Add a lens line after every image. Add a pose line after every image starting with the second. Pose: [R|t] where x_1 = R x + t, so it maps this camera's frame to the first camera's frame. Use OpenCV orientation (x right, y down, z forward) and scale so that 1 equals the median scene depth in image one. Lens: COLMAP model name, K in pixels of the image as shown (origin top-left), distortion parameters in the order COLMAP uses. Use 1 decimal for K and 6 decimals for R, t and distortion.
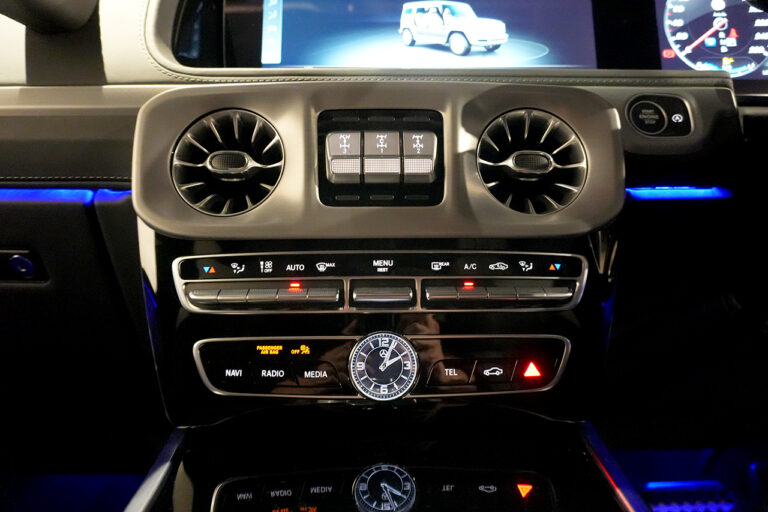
lens RADIAL K [[521.6, 0, 388.6], [0, 521.6, 251.5], [0, 0, 1]] dist [-0.009107, 0.012954]
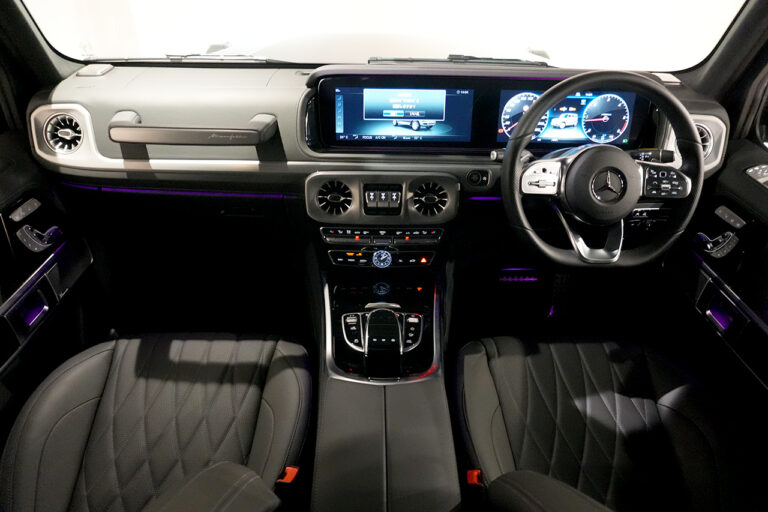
lens RADIAL K [[521.6, 0, 384.0], [0, 521.6, 259.7], [0, 0, 1]] dist [-0.009107, 0.012954]
pose [[0.999561, 0.027172, 0.011787, -0.034938], [-0.029487, 0.875547, 0.482233, -1.392530], [0.002783, -0.482369, 0.875964, -1.984333]]
